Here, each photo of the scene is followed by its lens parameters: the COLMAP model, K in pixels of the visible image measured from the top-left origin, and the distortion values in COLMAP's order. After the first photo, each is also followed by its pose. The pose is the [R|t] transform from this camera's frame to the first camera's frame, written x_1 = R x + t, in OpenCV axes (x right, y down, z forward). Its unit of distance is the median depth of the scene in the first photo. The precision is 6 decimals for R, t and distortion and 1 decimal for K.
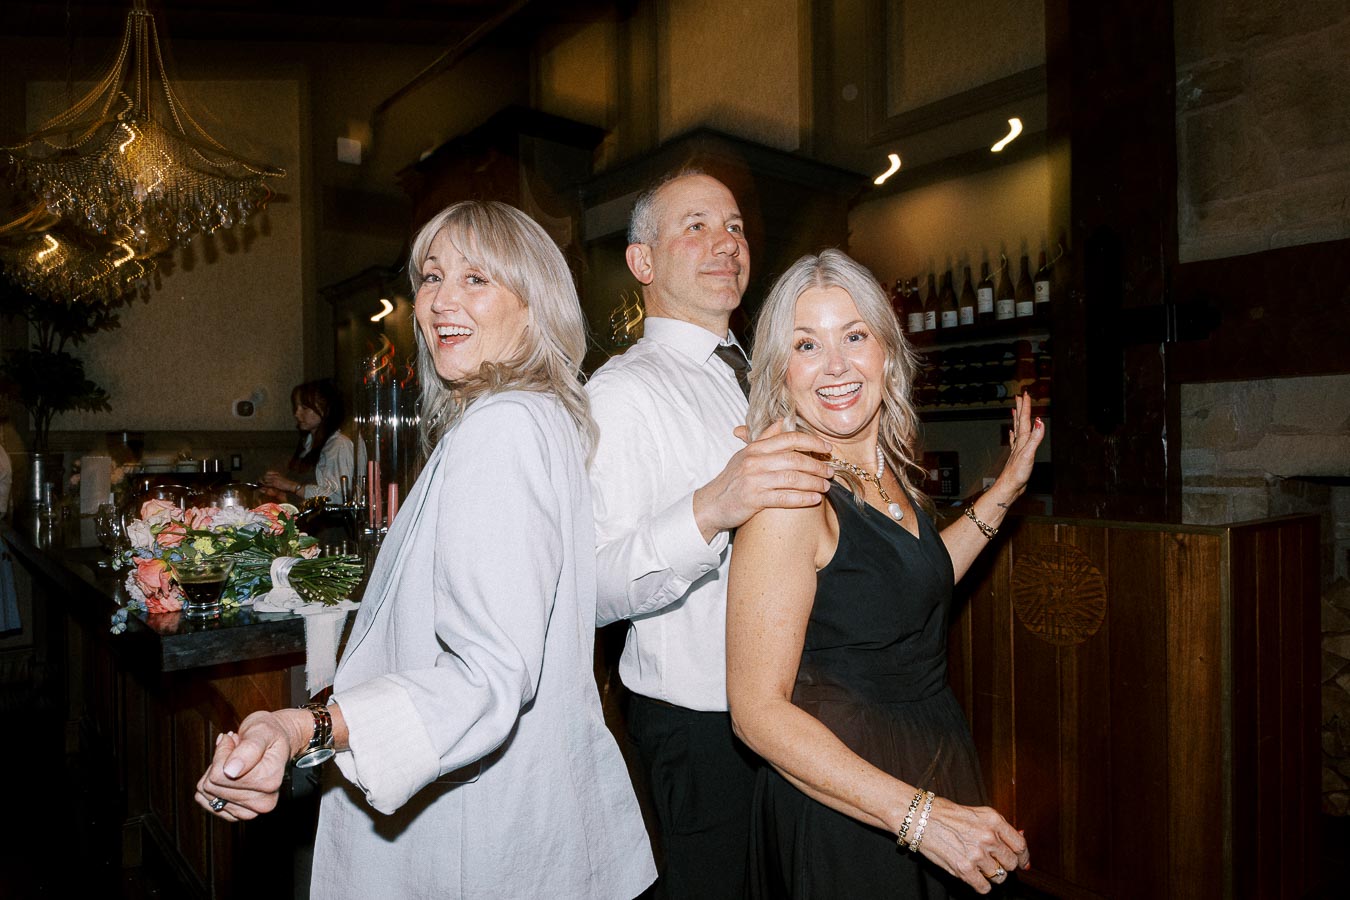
lens RADIAL K [[893.3, 0, 679.9], [0, 893.3, 447.6], [0, 0, 1]] dist [0.010144, -0.014109]
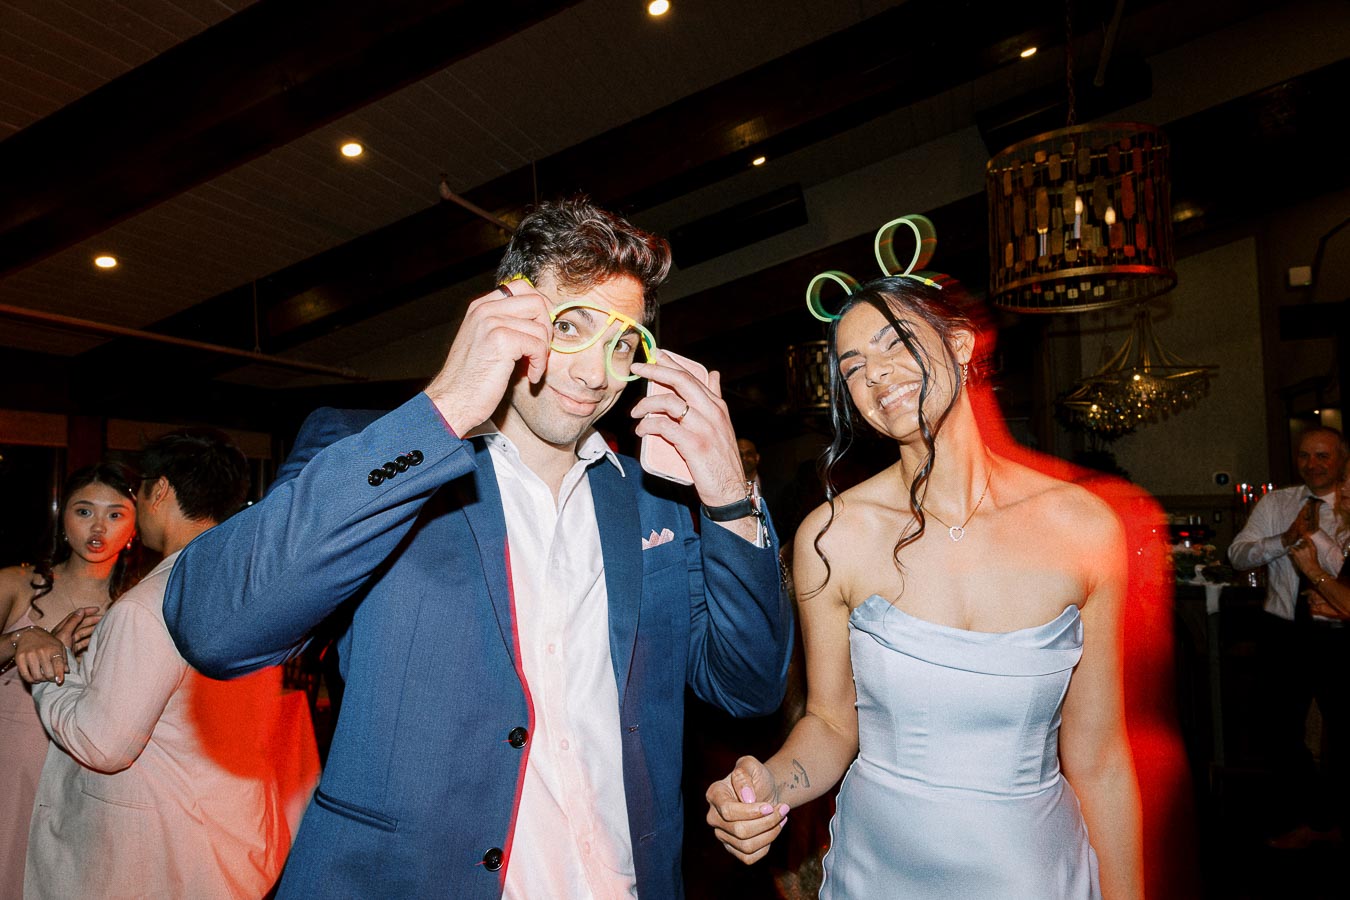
lens RADIAL K [[893.3, 0, 679.9], [0, 893.3, 447.6], [0, 0, 1]] dist [0.010144, -0.014109]
pose [[0.512145, -0.053162, -0.857252, 0.404133], [0.012174, 0.998432, -0.054644, -0.036606], [0.858813, 0.017549, 0.511989, -0.641474]]
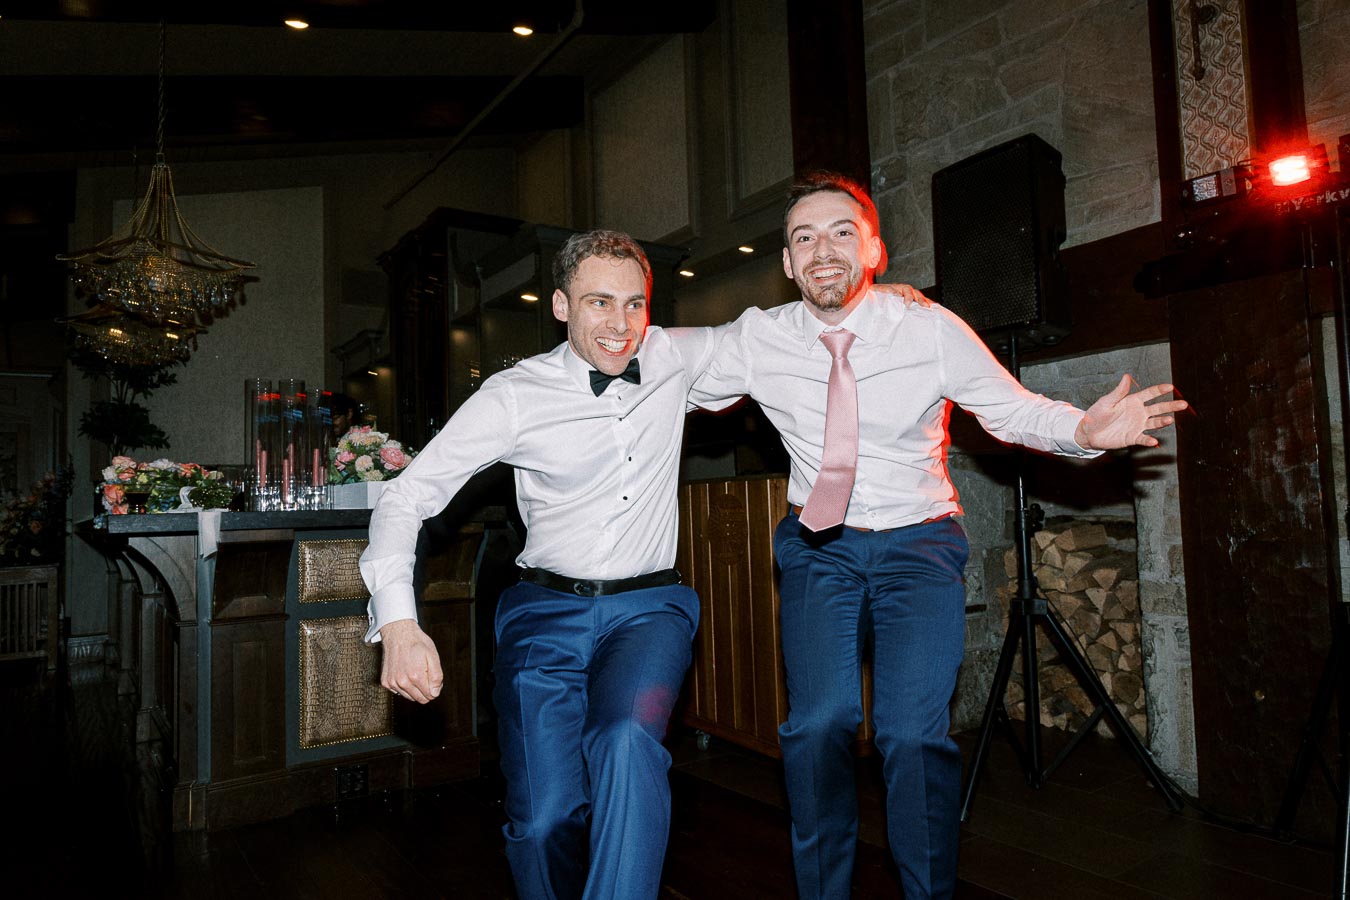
lens RADIAL K [[893.3, 0, 679.9], [0, 893.3, 447.6], [0, 0, 1]] dist [0.010144, -0.014109]
pose [[0.995275, -0.023370, -0.094238, 0.268665], [0.017107, 0.997625, -0.066723, 0.070299], [0.095573, 0.064796, 0.993311, -0.258995]]
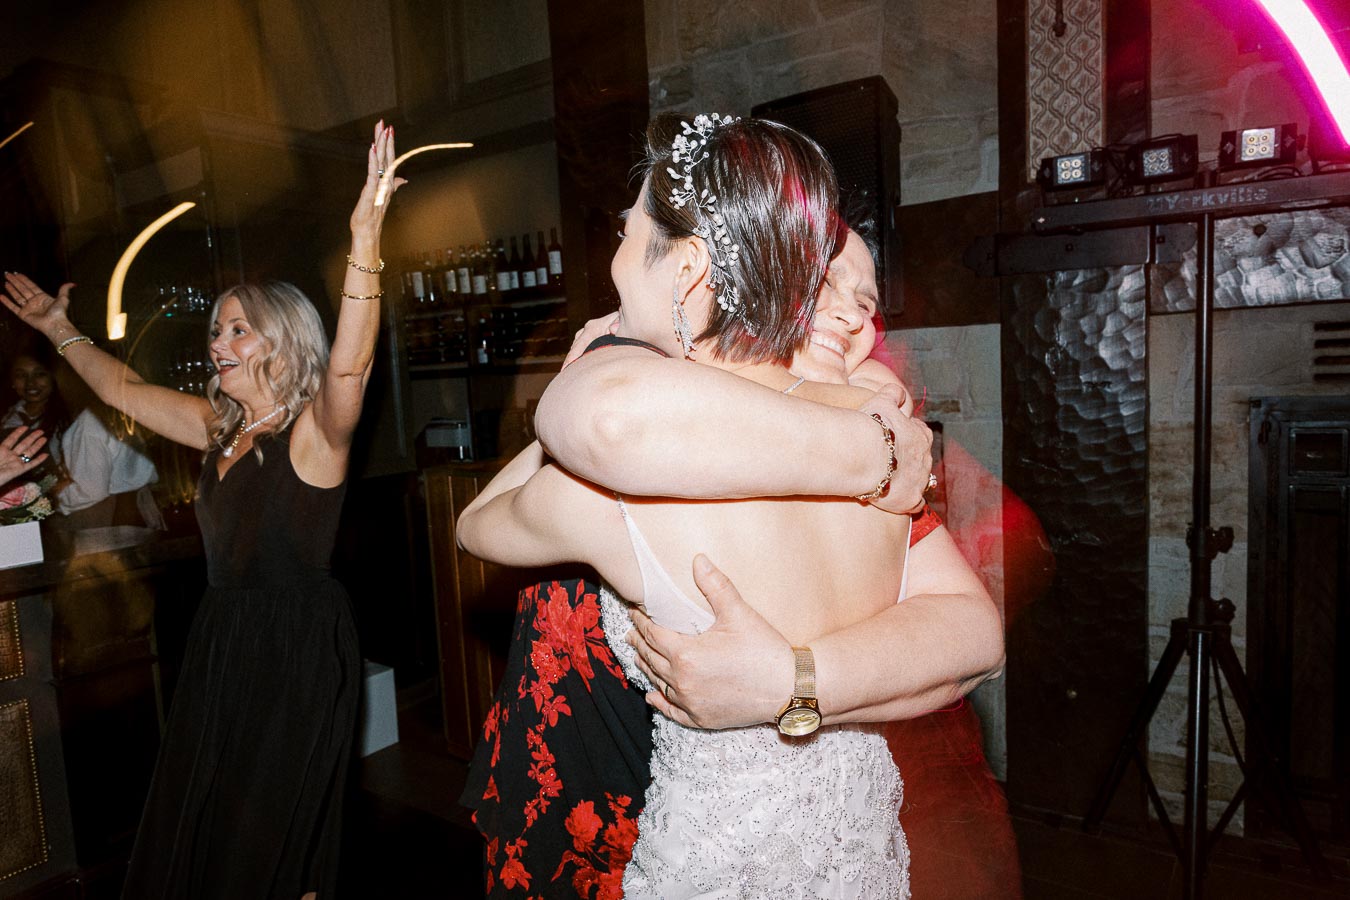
lens RADIAL K [[893.3, 0, 679.9], [0, 893.3, 447.6], [0, 0, 1]] dist [0.010144, -0.014109]
pose [[0.967809, -0.055208, 0.245556, 0.200070], [0.035285, 0.995772, 0.084808, -0.025452], [-0.249200, -0.073413, 0.965665, -0.111239]]
